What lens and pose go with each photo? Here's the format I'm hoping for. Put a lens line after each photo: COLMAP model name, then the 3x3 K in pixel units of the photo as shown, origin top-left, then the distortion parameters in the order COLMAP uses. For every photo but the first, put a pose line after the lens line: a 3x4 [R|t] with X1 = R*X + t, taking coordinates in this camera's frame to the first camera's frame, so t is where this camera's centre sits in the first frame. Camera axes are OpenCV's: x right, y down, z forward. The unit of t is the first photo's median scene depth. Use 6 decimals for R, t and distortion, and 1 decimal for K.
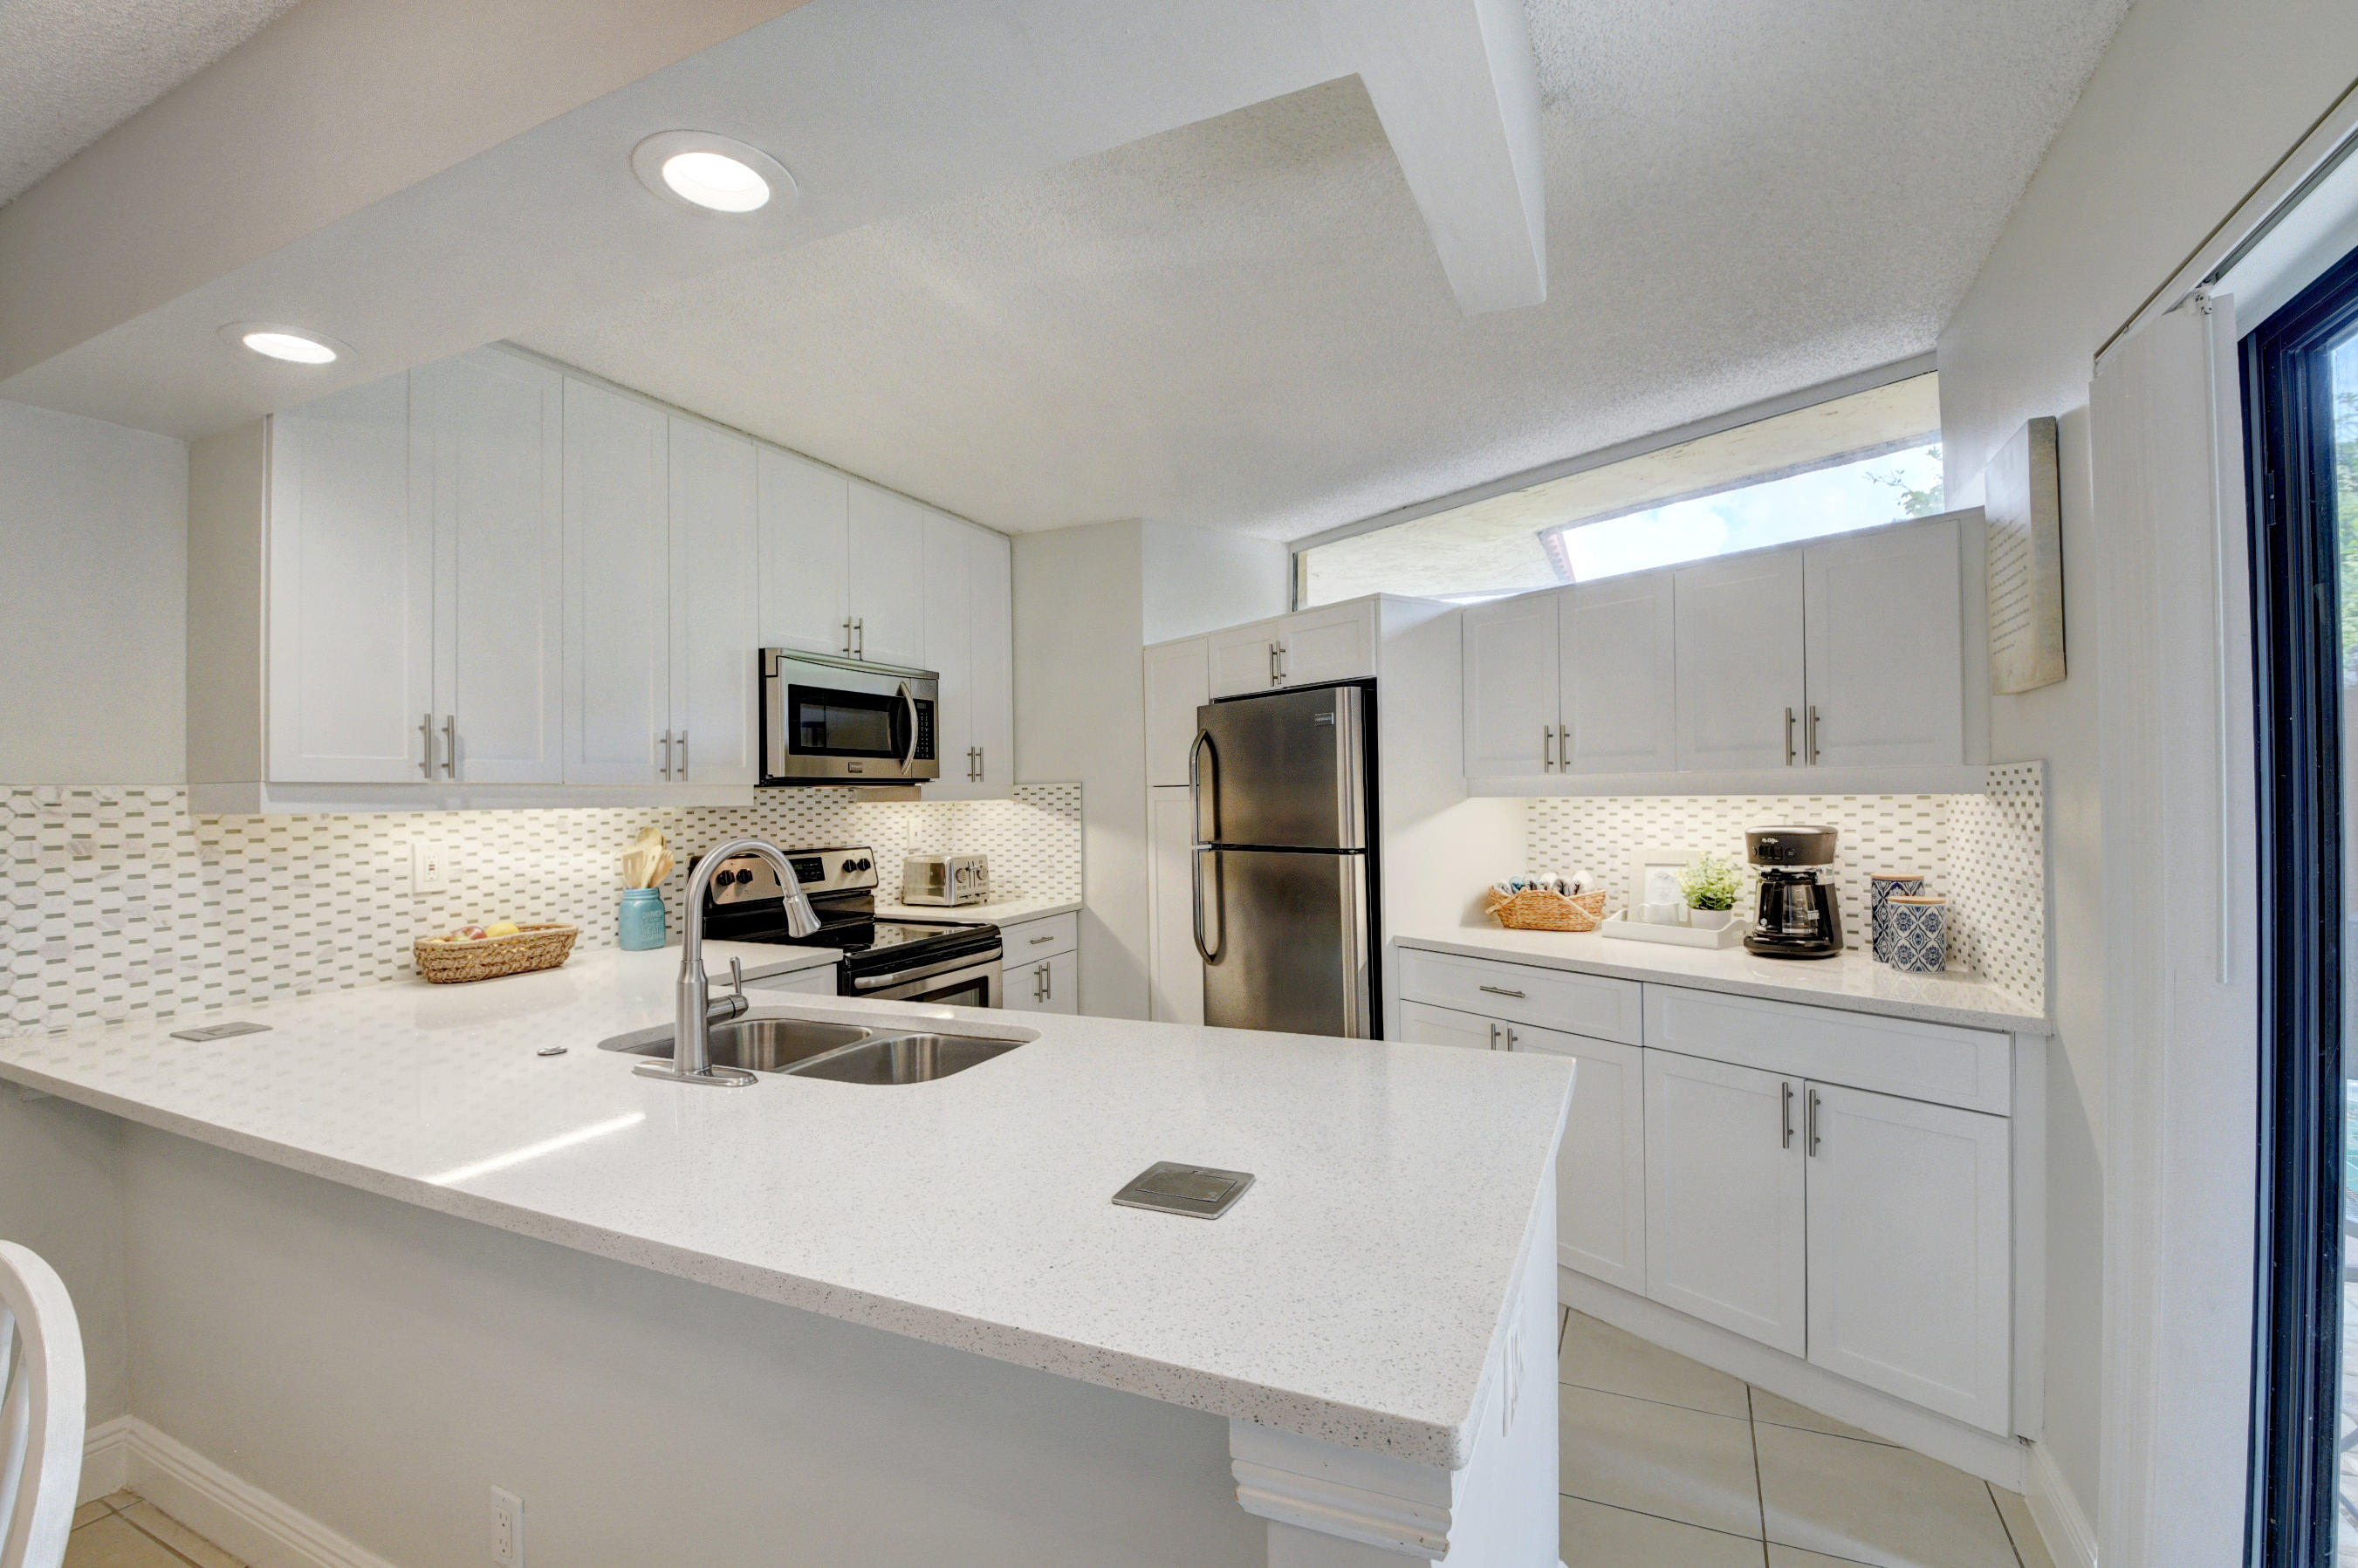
lens RADIAL K [[1033.2, 0, 1184.5], [0, 1033.2, 785.4], [0, 0, 1]] dist [0.009972, -0.024348]
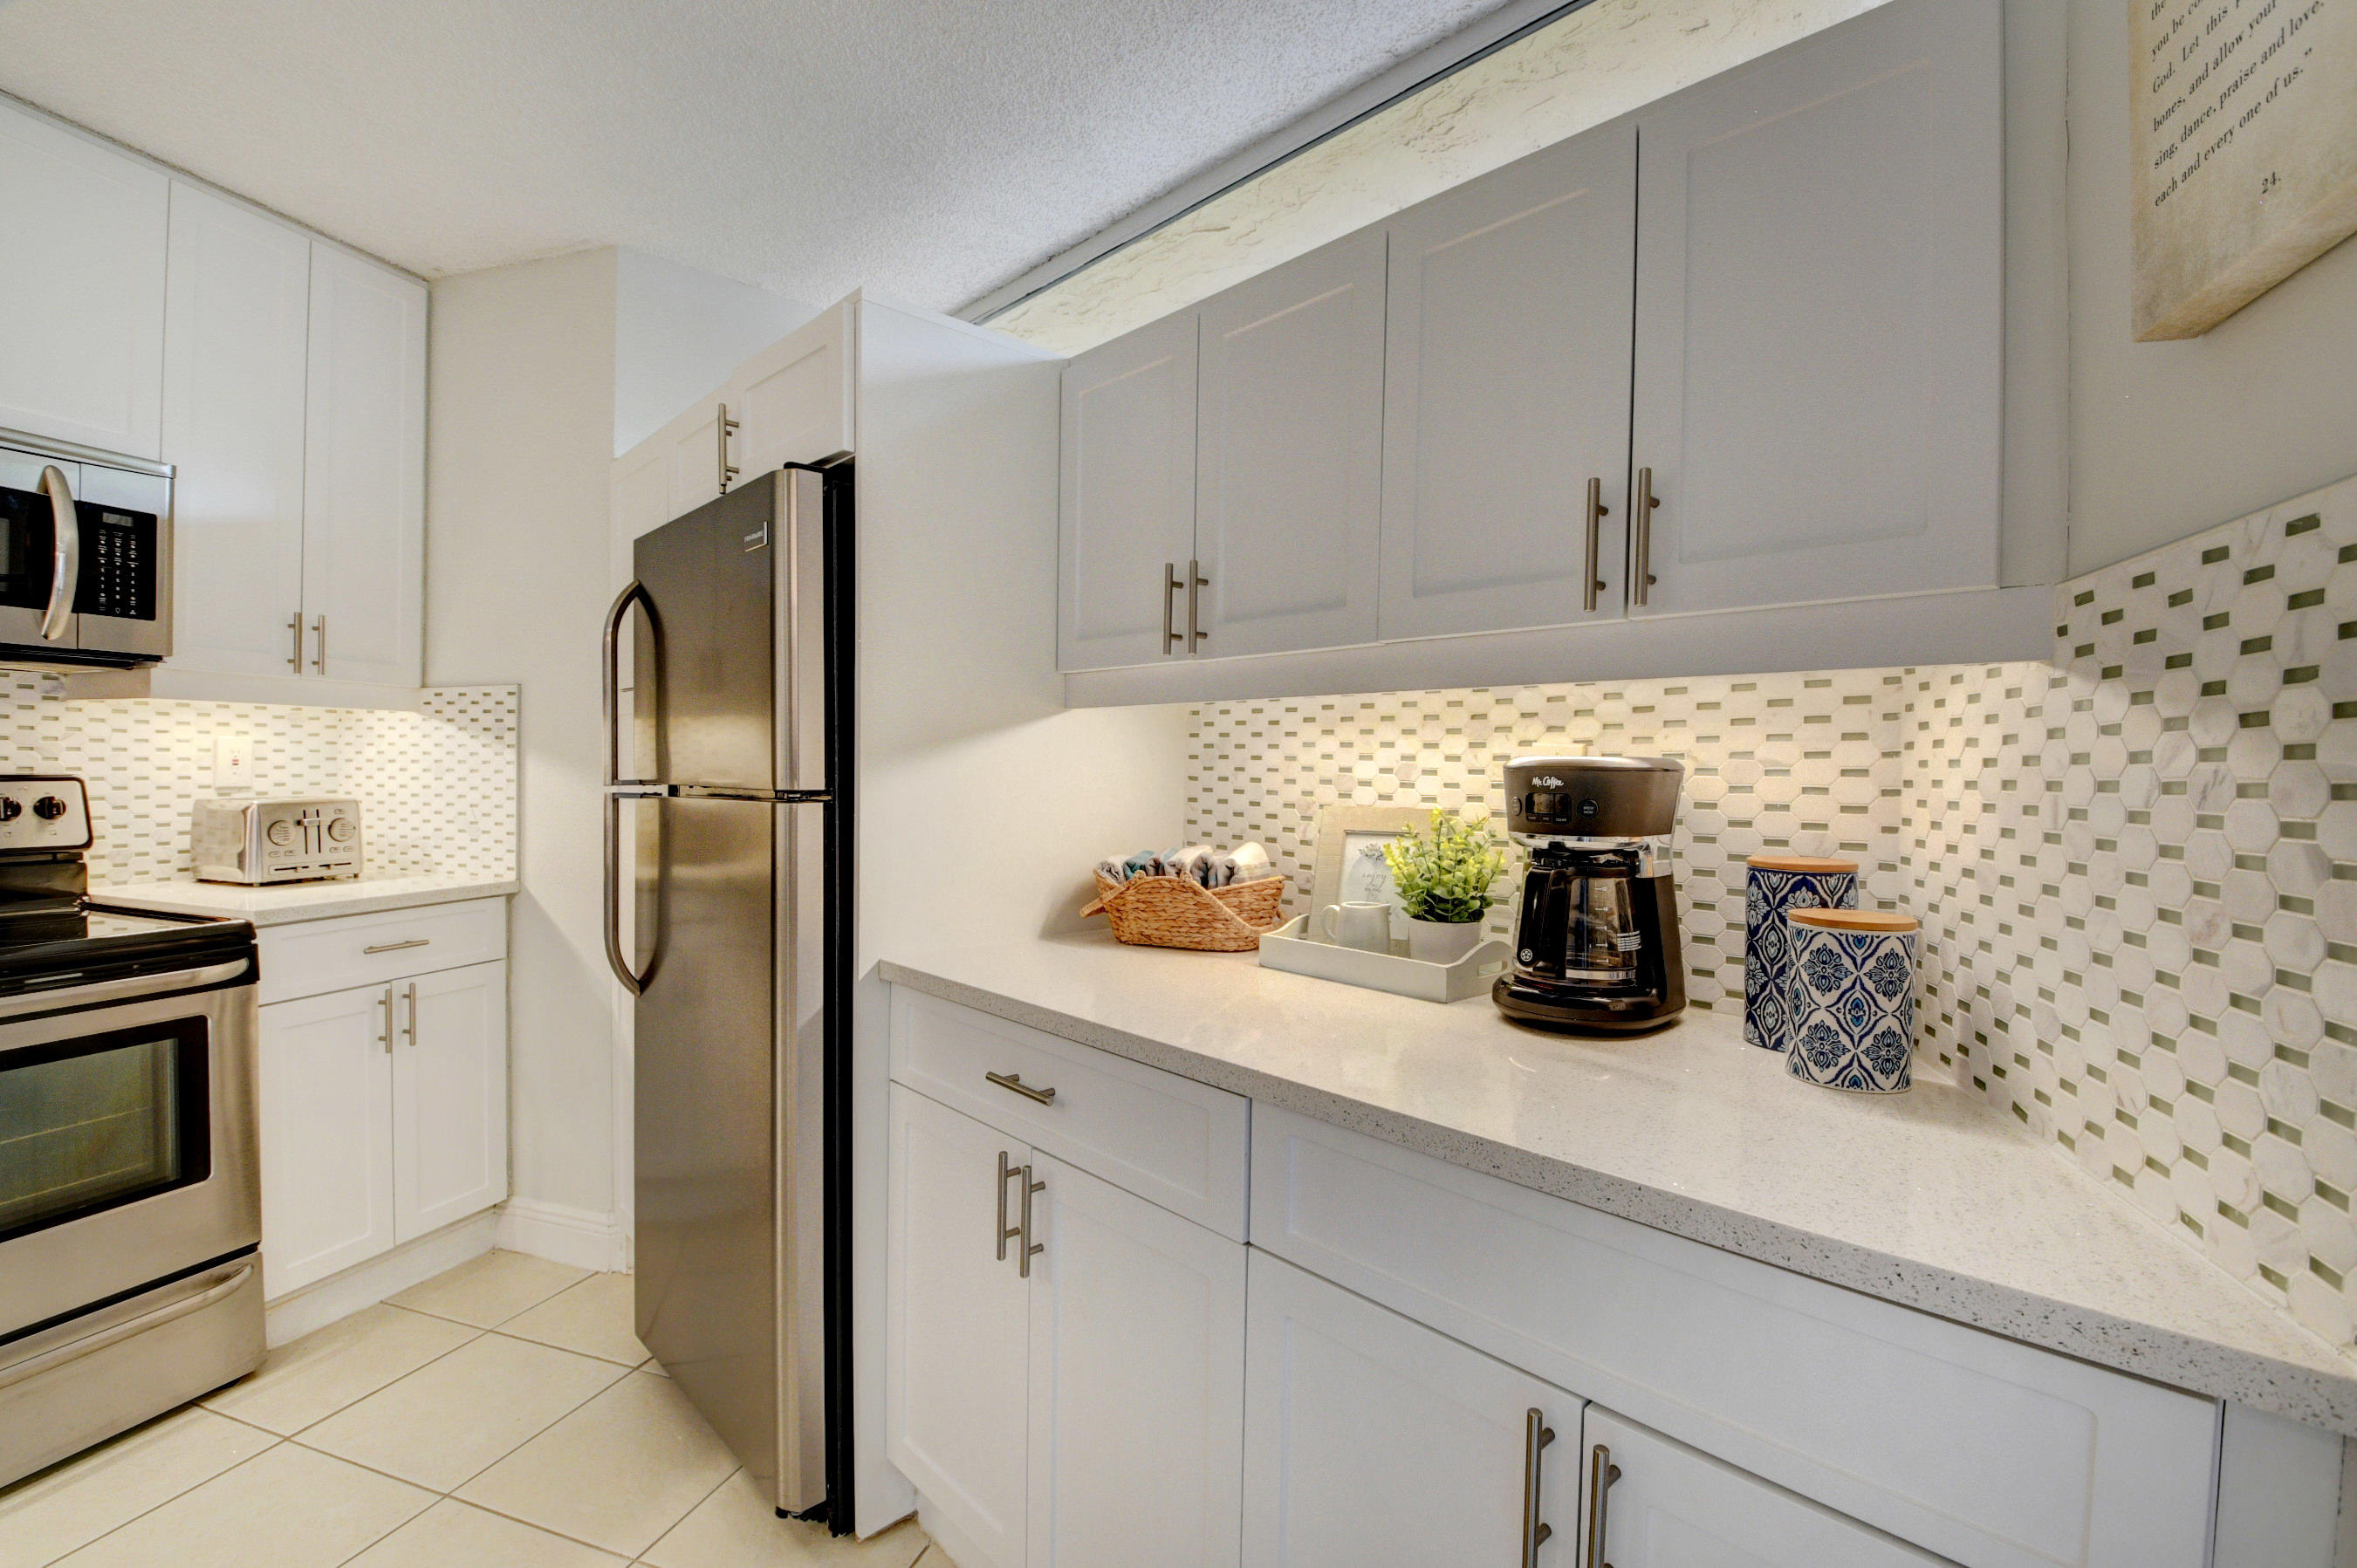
lens RADIAL K [[1039.6, 0, 1181.0], [0, 1039.6, 781.0], [0, 0, 1]] dist [0.015539, -0.024537]
pose [[0.991996, 0.027227, 0.123298, 0.290151], [-0.029830, 0.999368, 0.019310, 0.041159], [-0.122695, -0.022833, 0.992182, 0.467233]]
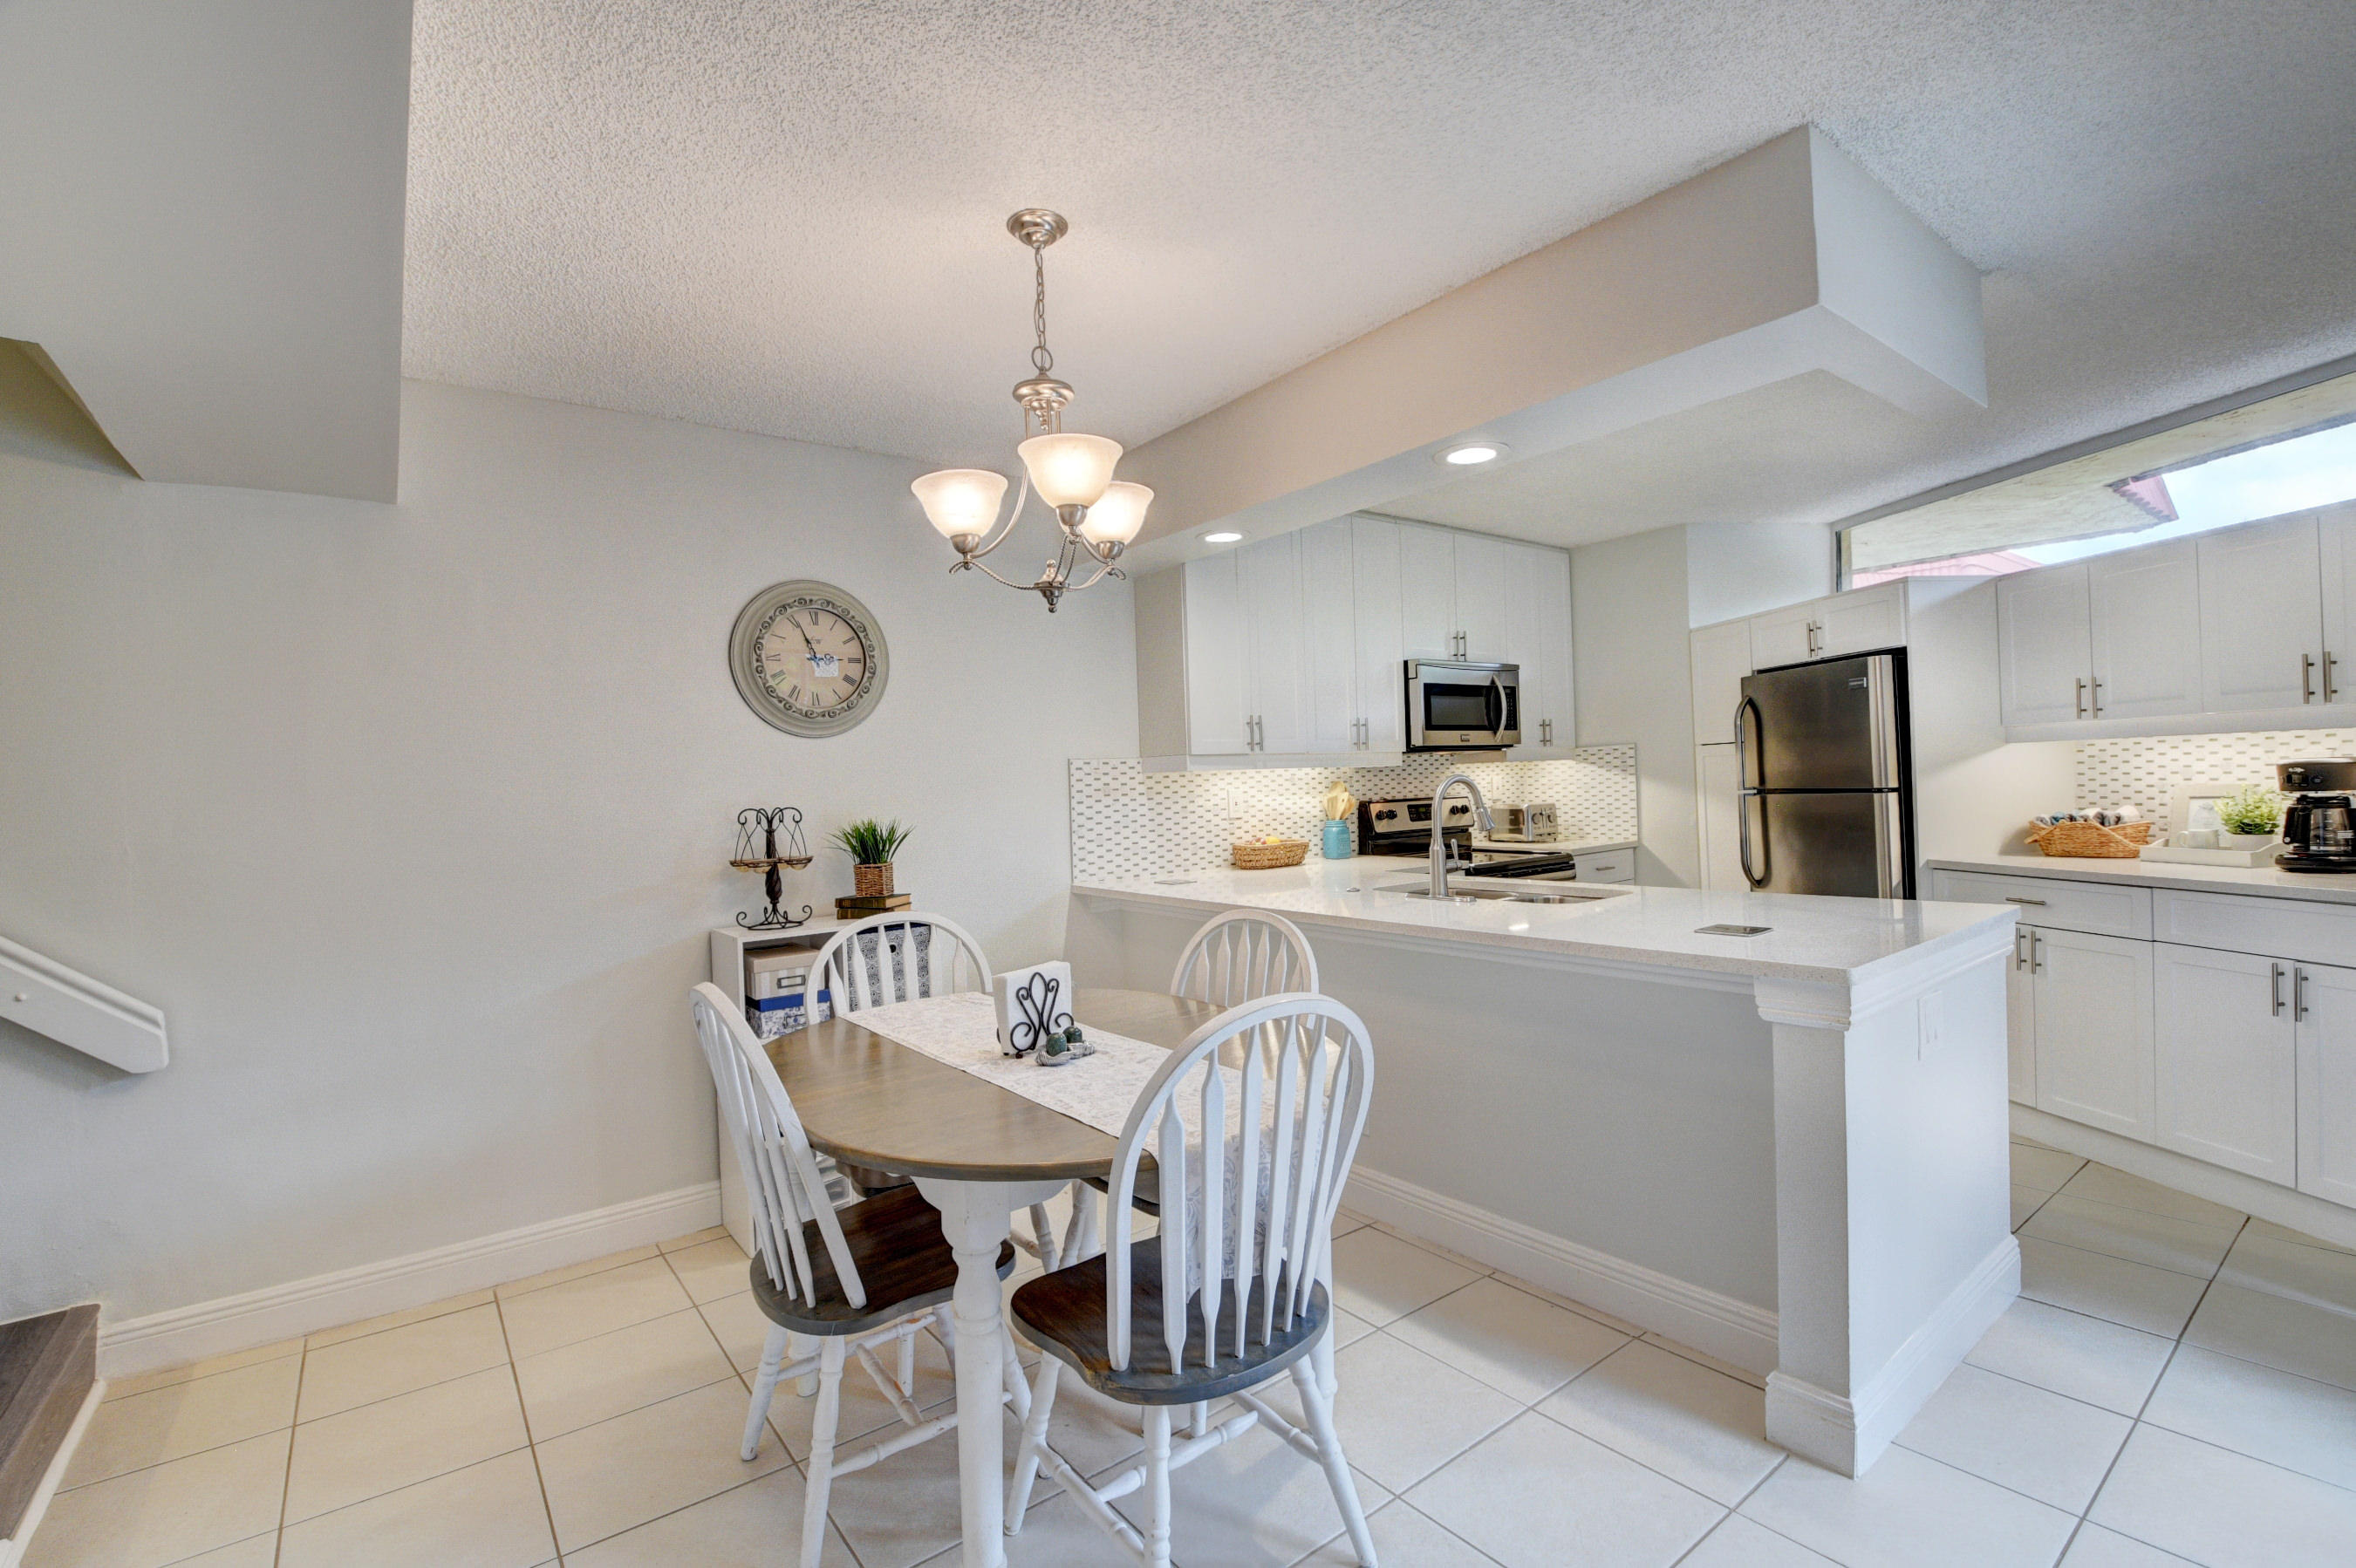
lens RADIAL K [[1032.3, 0, 1183.5], [0, 1032.3, 785.4], [0, 0, 1]] dist [0.009972, -0.024348]
pose [[0.884004, -0.017030, -0.467169, -0.000266], [0.028149, 0.999462, 0.016832, 0.014439], [0.466631, -0.028030, 0.884008, -0.473442]]
